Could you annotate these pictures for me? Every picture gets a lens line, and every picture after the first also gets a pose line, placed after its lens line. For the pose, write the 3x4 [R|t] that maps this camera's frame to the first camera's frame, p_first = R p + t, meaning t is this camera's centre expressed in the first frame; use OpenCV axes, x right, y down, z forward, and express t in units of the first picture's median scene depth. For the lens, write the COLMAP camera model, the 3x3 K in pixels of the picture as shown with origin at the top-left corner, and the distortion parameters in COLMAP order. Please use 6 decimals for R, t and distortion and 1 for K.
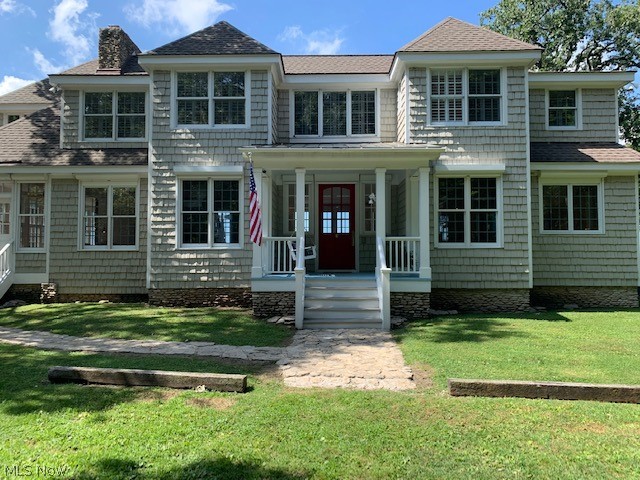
lens RADIAL K [[486.4, 0, 289.5], [0, 486.4, 237.0], [0, 0, 1]] dist [0.063440, -0.065901]
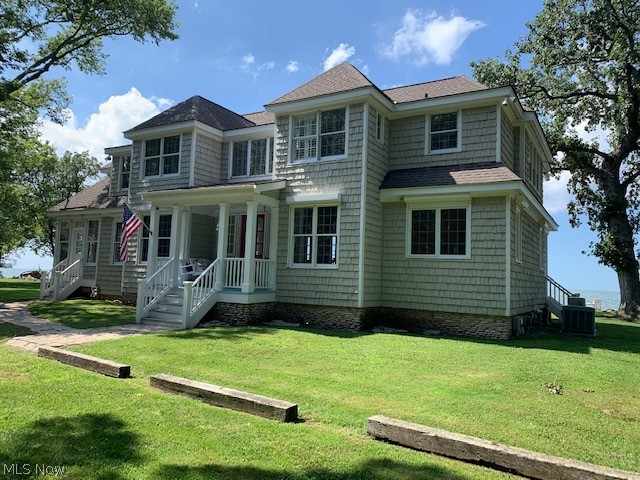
lens RADIAL K [[486.4, 0, 289.5], [0, 486.4, 237.0], [0, 0, 1]] dist [0.063440, -0.065901]
pose [[0.861598, -0.008962, -0.507511, 0.852394], [-0.016528, 0.998819, -0.045698, 0.000949], [0.507321, 0.047762, 0.860432, 0.004201]]
